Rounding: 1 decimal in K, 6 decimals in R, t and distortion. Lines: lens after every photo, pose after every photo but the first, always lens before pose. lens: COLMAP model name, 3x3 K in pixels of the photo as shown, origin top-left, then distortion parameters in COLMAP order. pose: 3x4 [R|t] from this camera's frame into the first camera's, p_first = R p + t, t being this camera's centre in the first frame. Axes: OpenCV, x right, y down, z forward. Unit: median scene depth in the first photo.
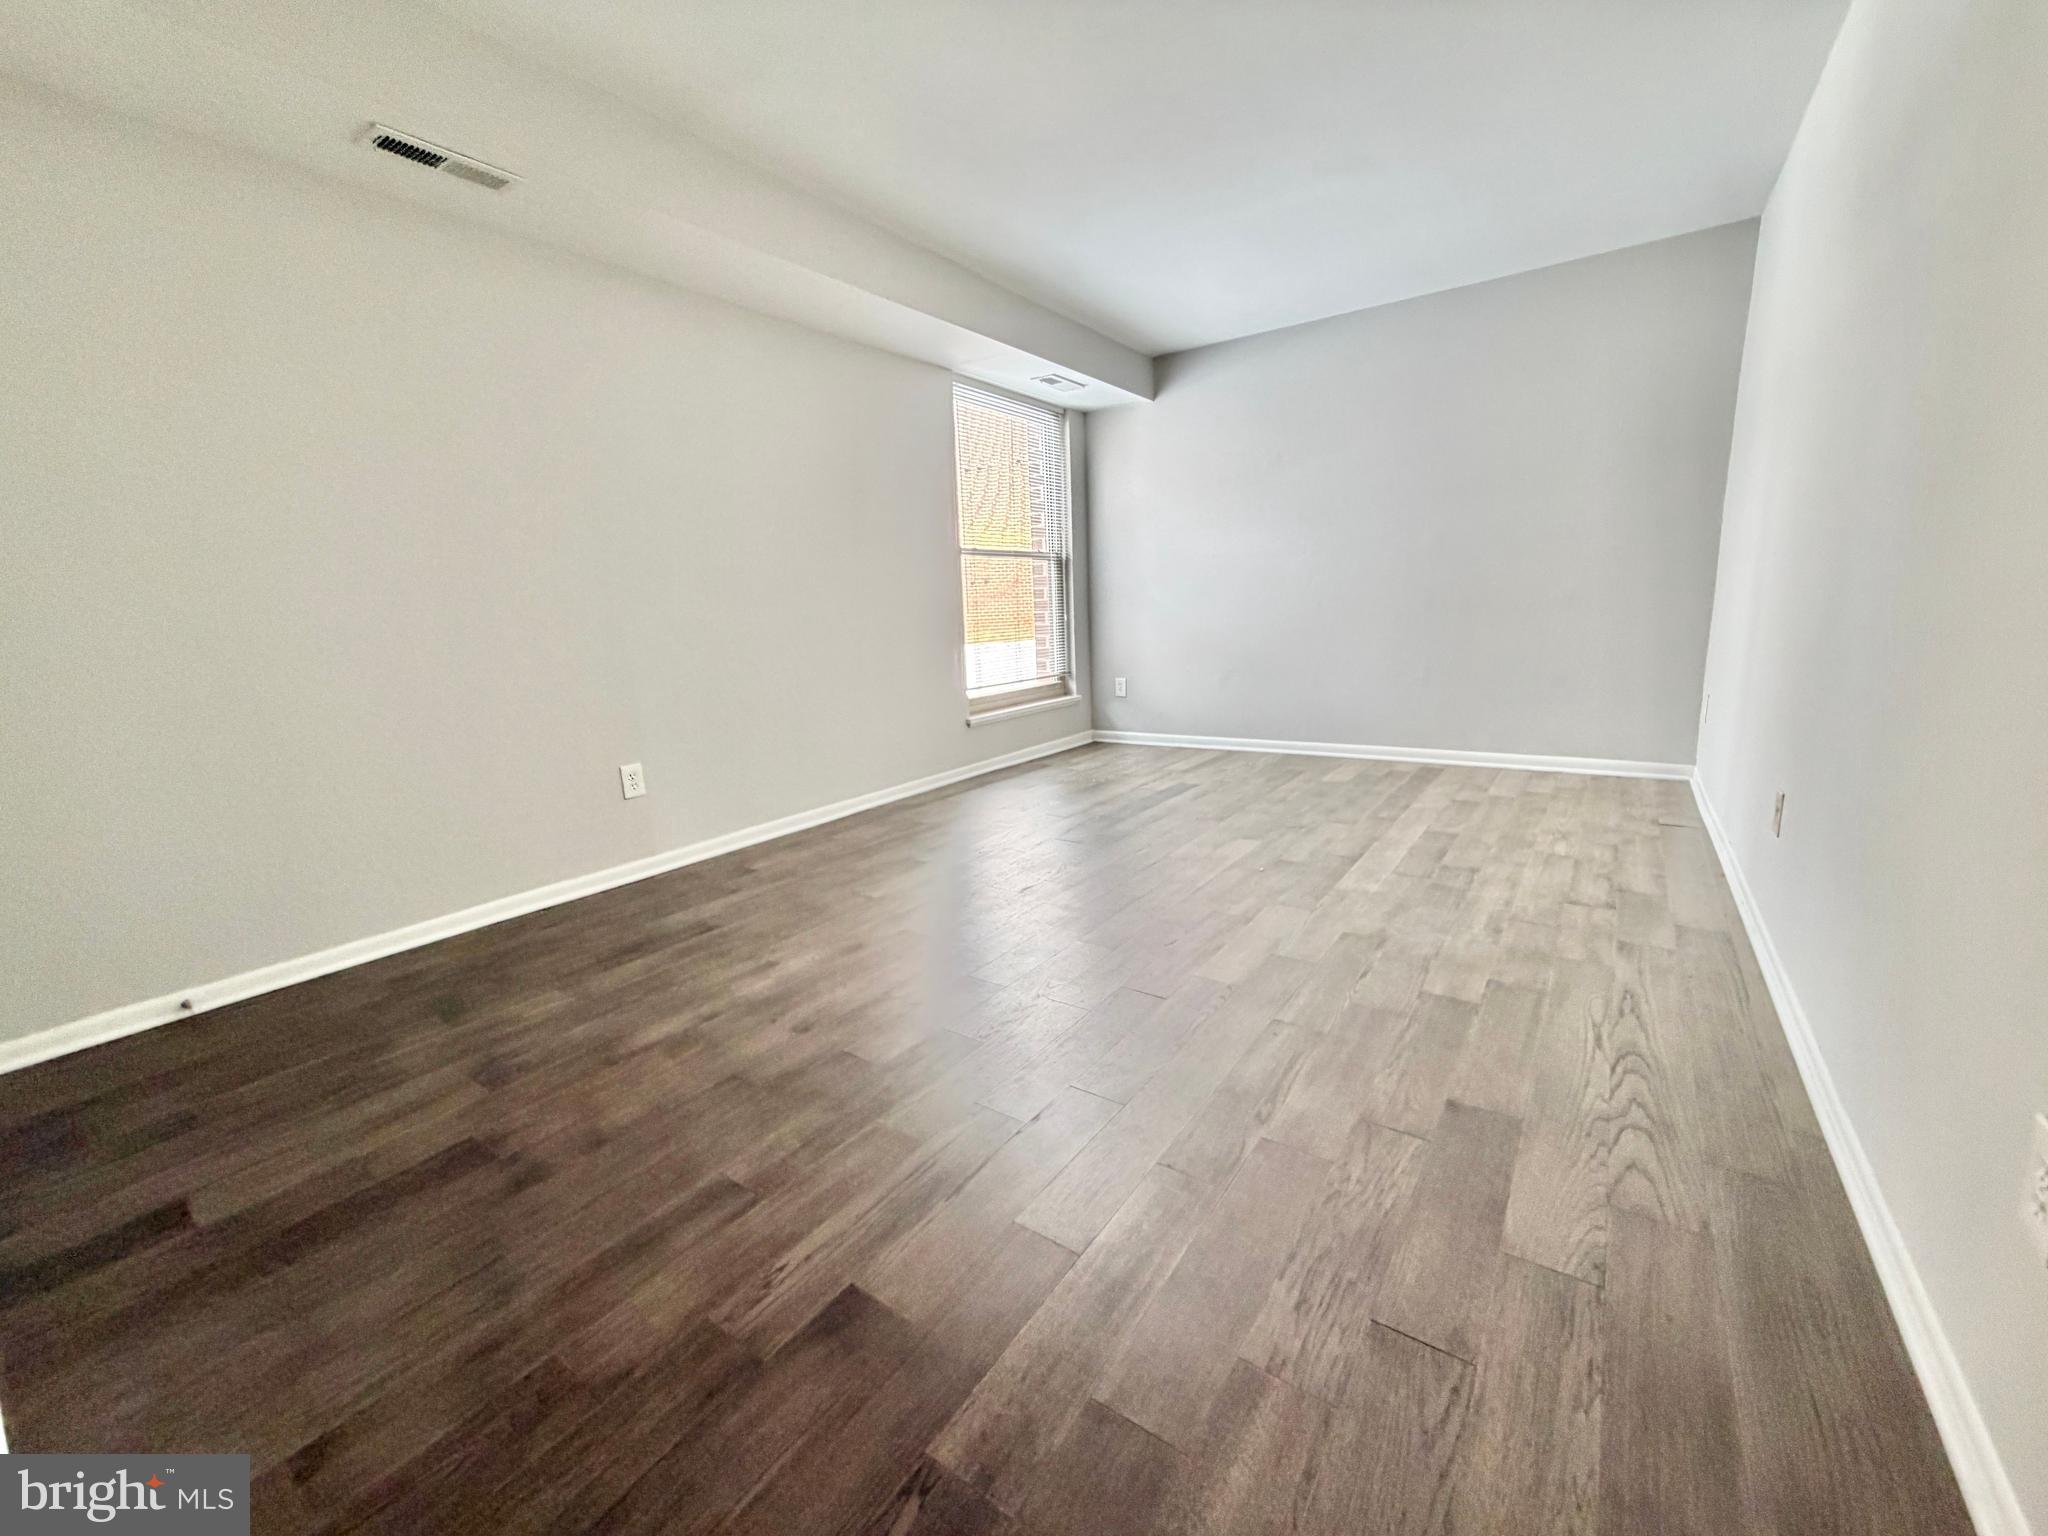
lens RADIAL K [[814.5, 0, 1016.9], [0, 814.5, 769.9], [0, 0, 1]] dist [-0.000565, -0.000275]
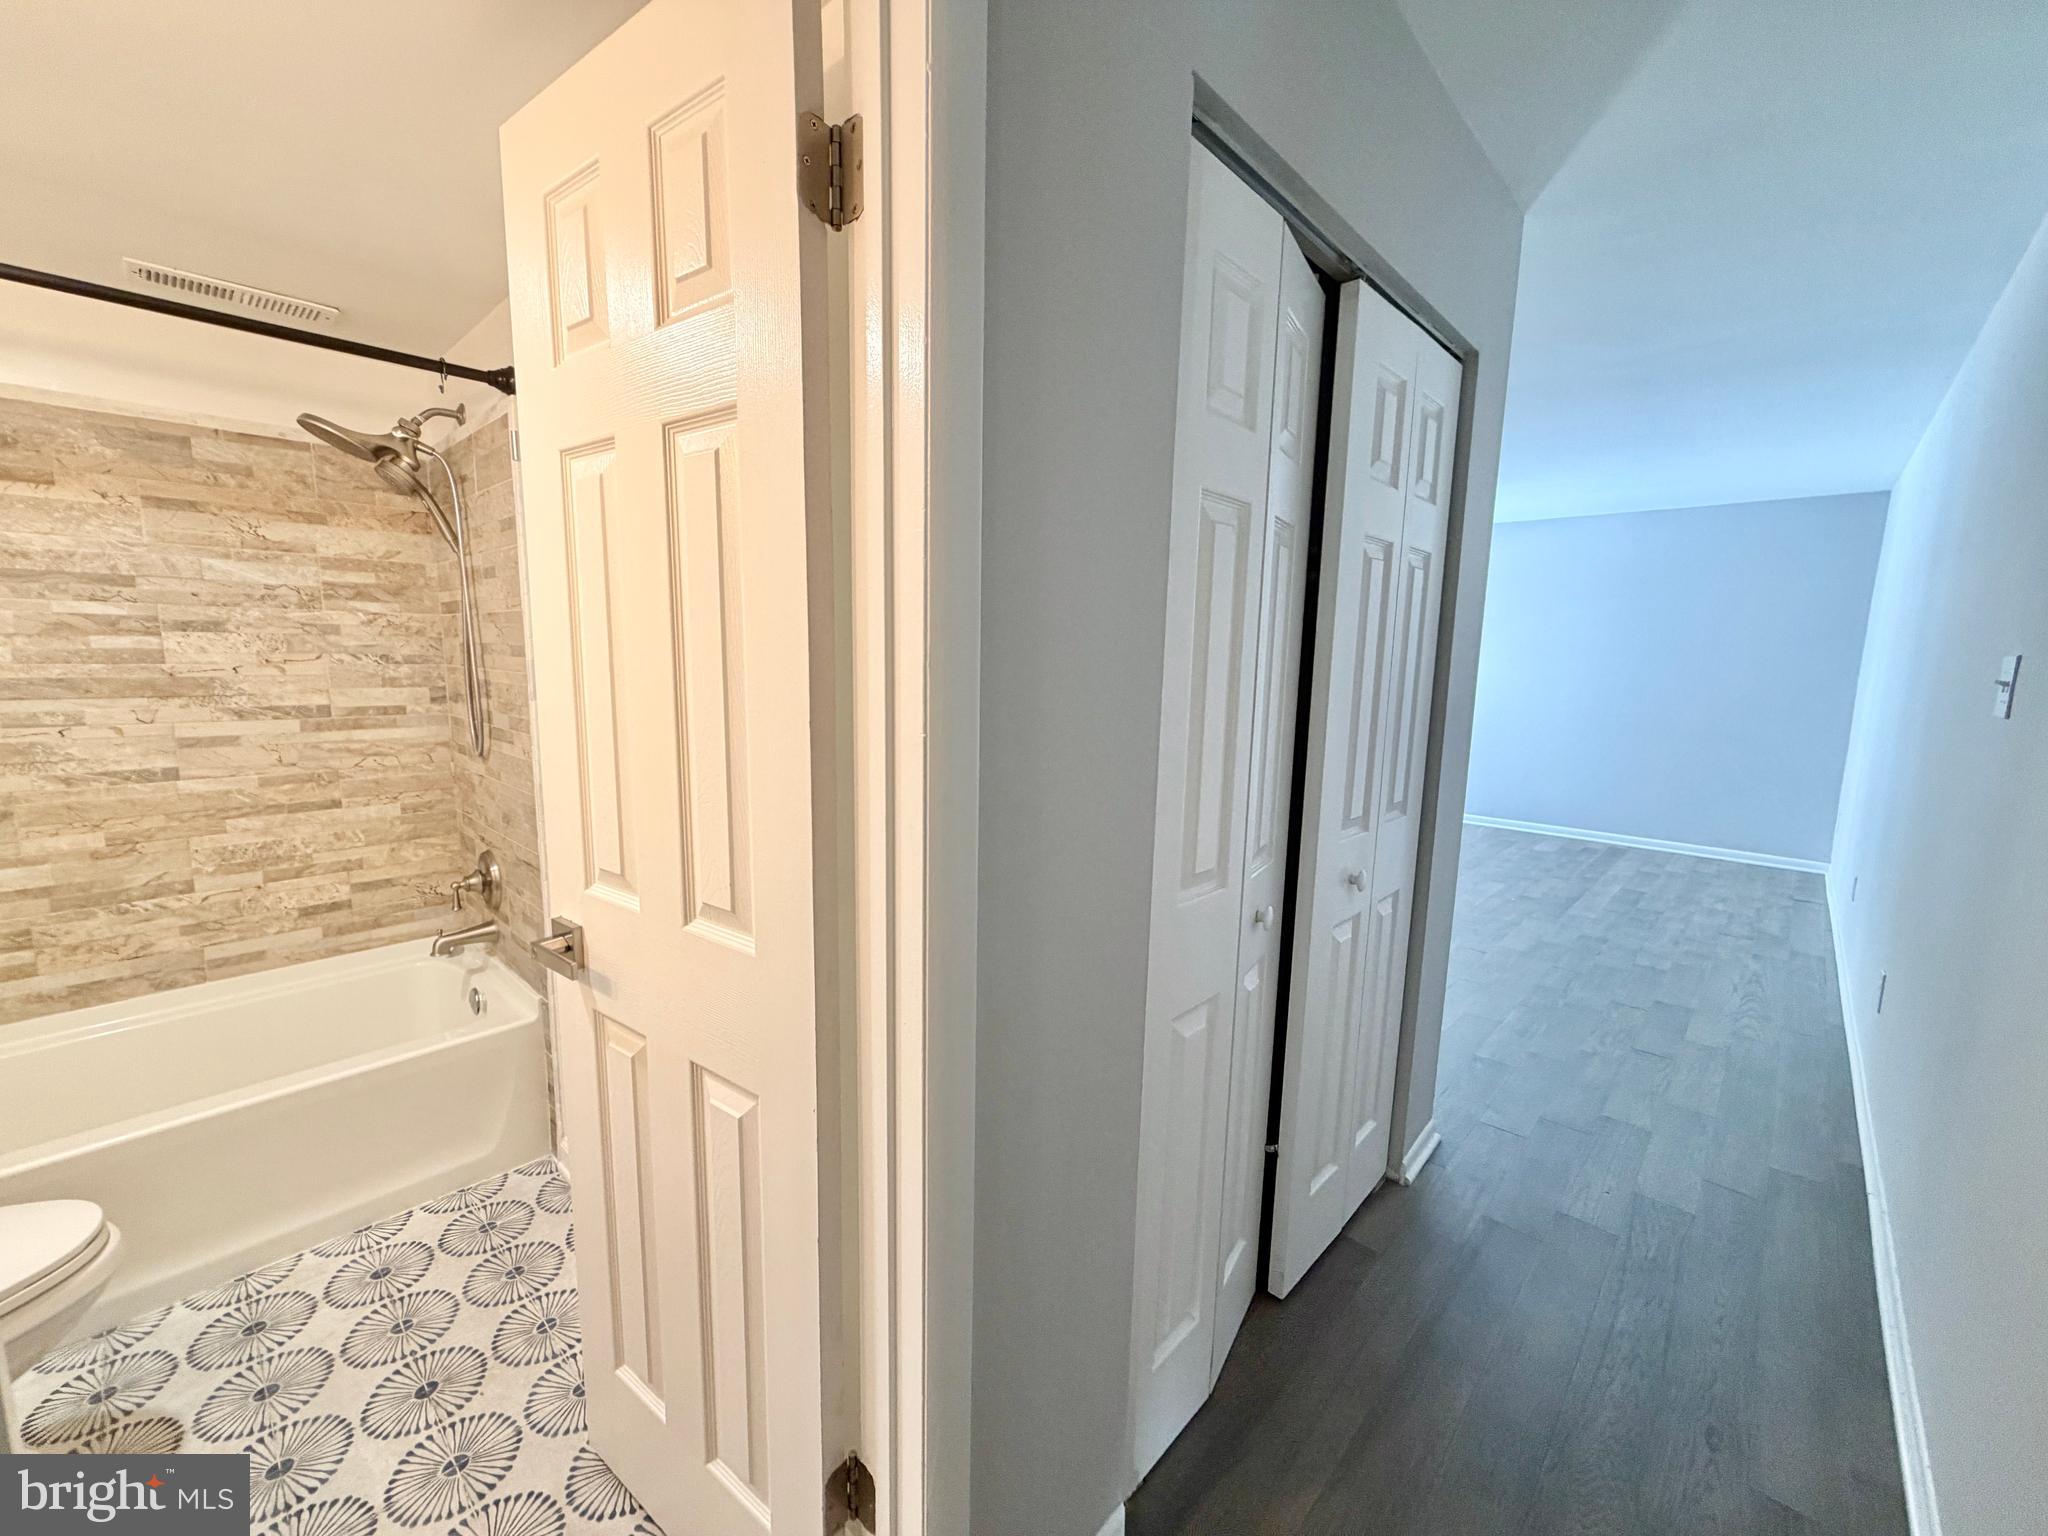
lens RADIAL K [[814.5, 0, 1016.9], [0, 814.5, 769.9], [0, 0, 1]] dist [-0.000565, -0.000275]
pose [[0.987953, 0.083087, -0.130555, -0.479390], [-0.089533, 0.994998, -0.044296, 0.026962], [0.126221, 0.055451, 0.990451, -0.727164]]
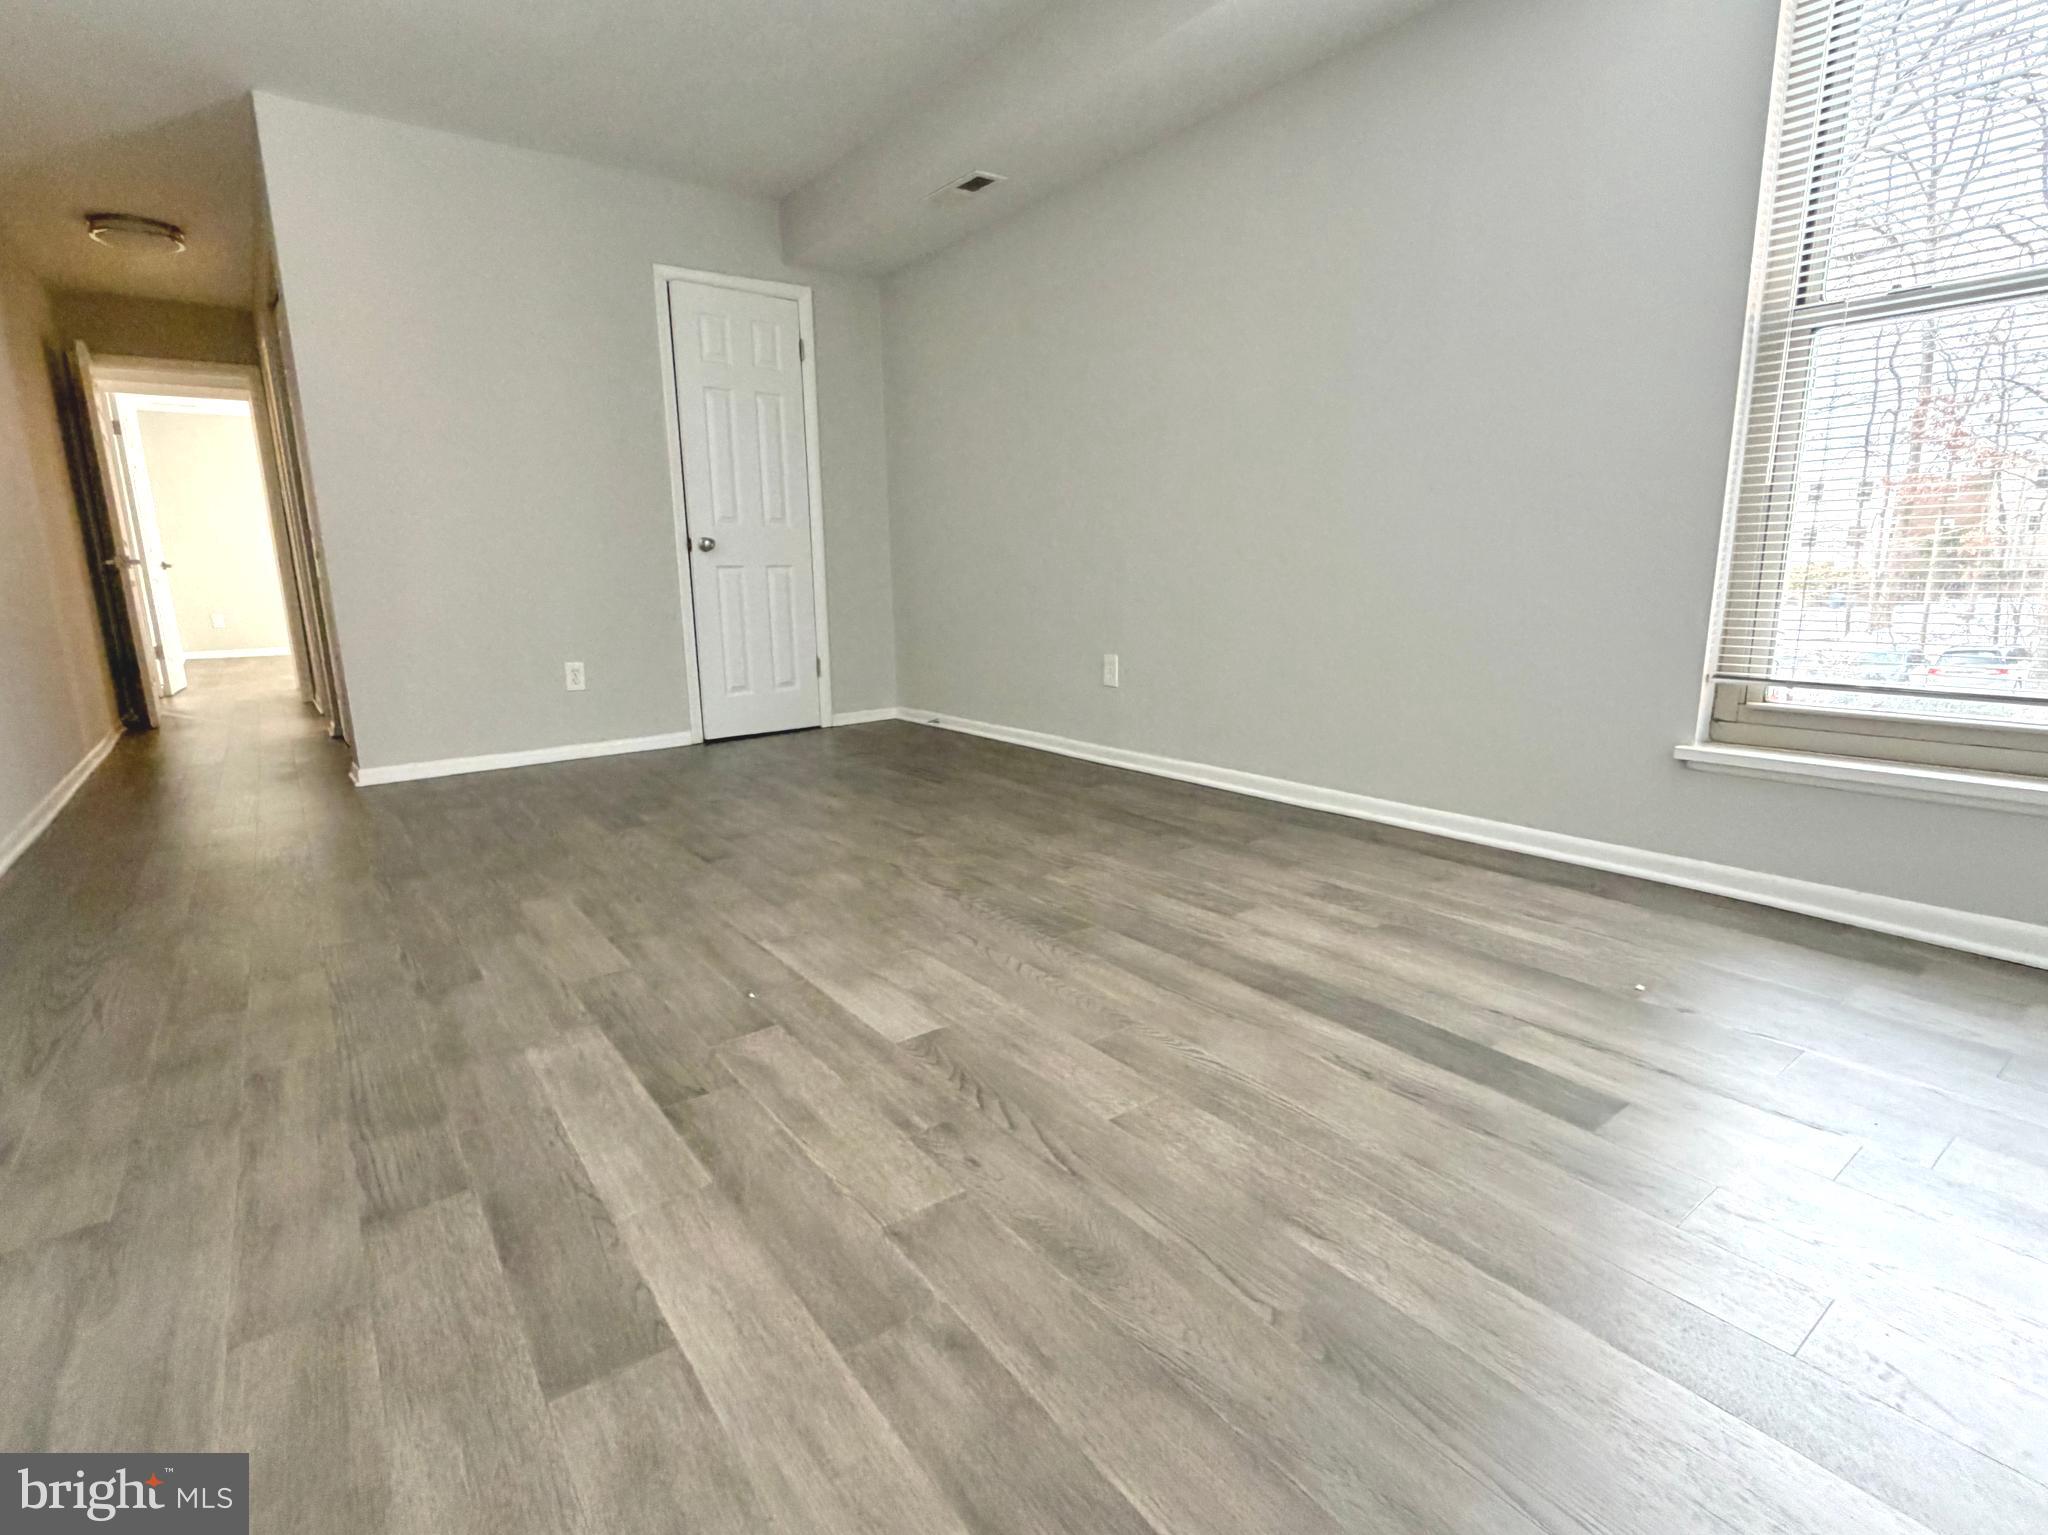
lens RADIAL K [[988.6, 0, 1024.0], [0, 988.6, 767.5], [0, 0, 1]] dist [-0.000609, -0.000672]
pose [[-0.293056, 0.239495, -0.925614, 0.818823], [-0.158361, 0.942588, 0.294025, -0.237757], [0.942889, 0.232747, -0.238304, 1.301015]]
